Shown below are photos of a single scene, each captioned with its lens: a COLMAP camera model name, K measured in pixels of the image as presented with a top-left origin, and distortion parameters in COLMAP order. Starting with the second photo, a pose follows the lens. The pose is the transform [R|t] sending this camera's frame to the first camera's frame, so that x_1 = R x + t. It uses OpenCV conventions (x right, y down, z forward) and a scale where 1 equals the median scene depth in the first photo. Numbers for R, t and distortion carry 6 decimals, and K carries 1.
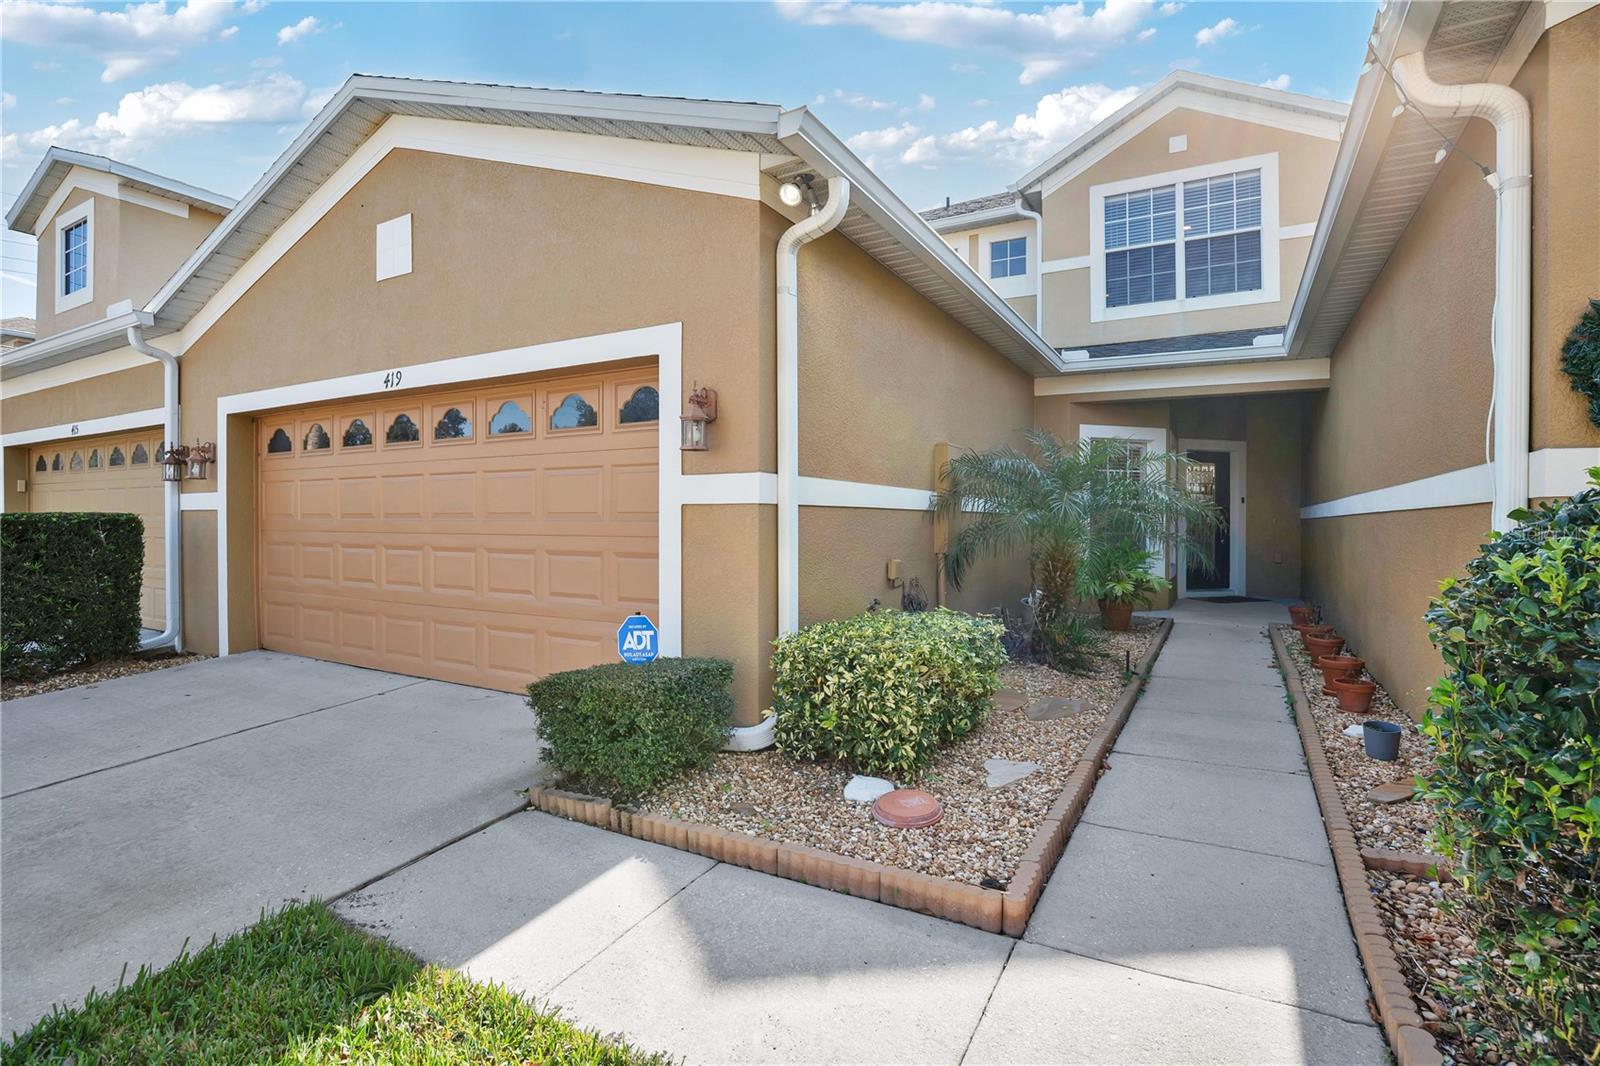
lens RADIAL K [[763.0, 0, 798.7], [0, 763.0, 526.0], [0, 0, 1]] dist [-0.029665, 0.001283]
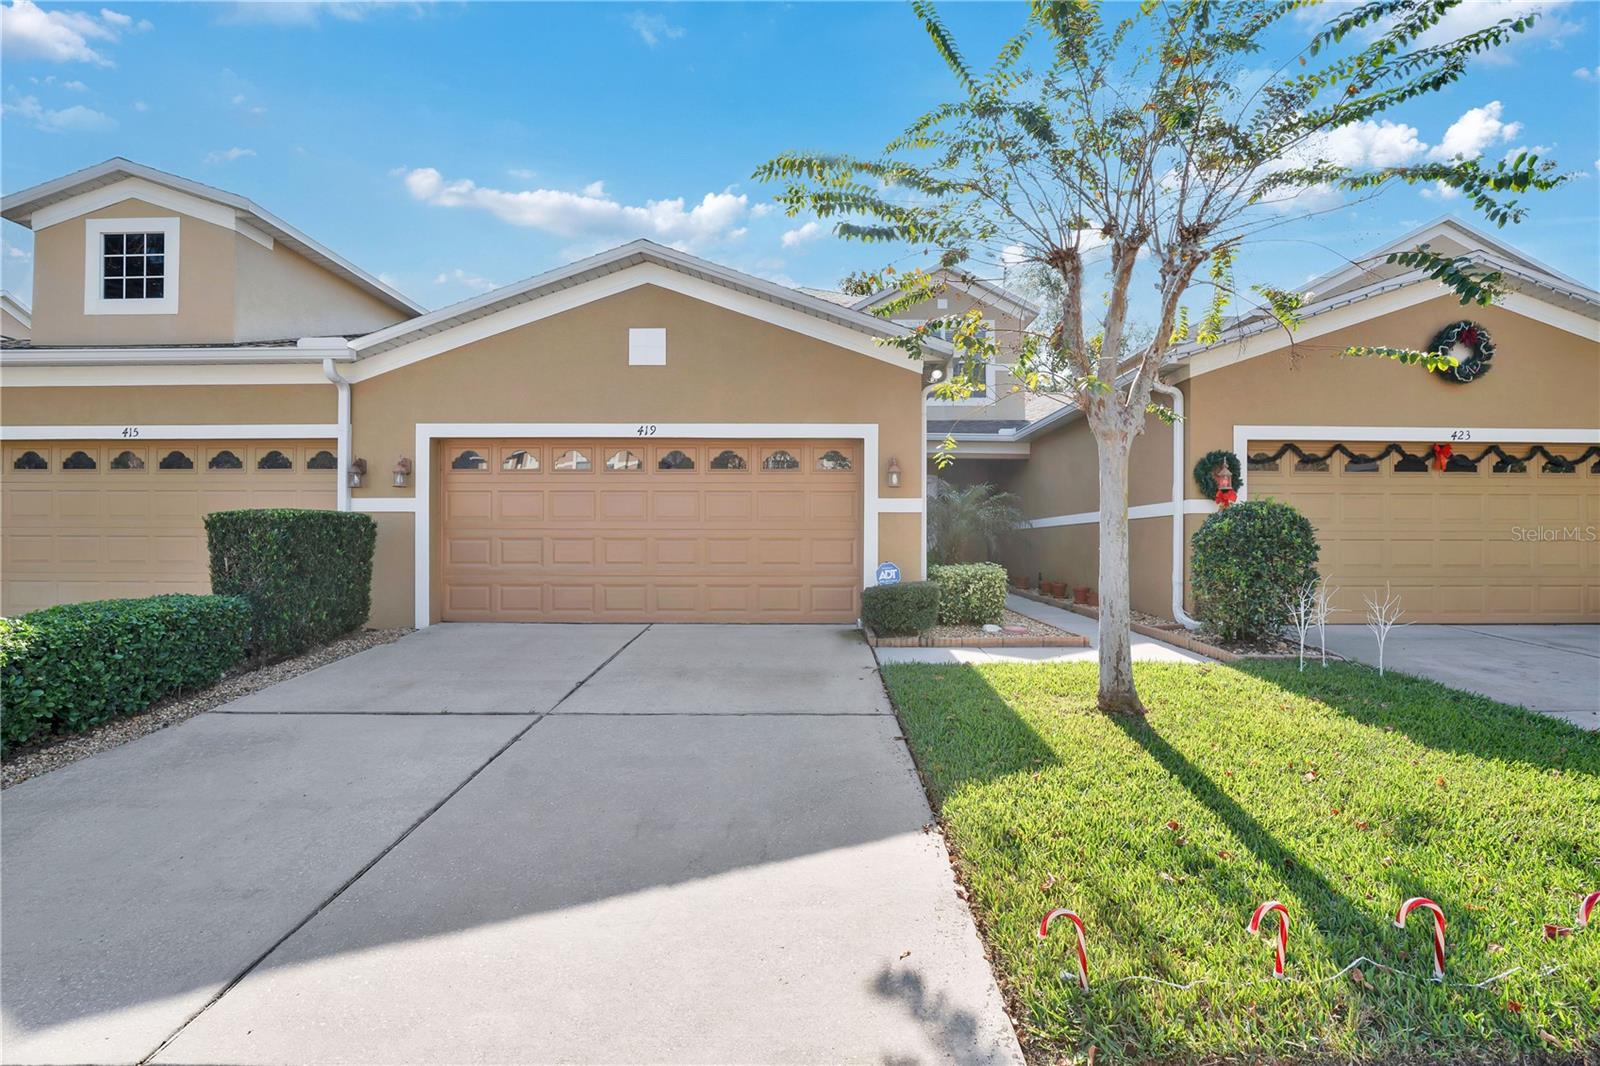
lens RADIAL K [[763.0, 0, 798.8], [0, 763.0, 538.2], [0, 0, 1]] dist [-0.029665, 0.001283]
pose [[0.876655, 0.004587, 0.481098, -1.021378], [0.003232, 0.999876, -0.015423, 0.055394], [-0.481109, 0.015076, 0.876531, -0.536469]]
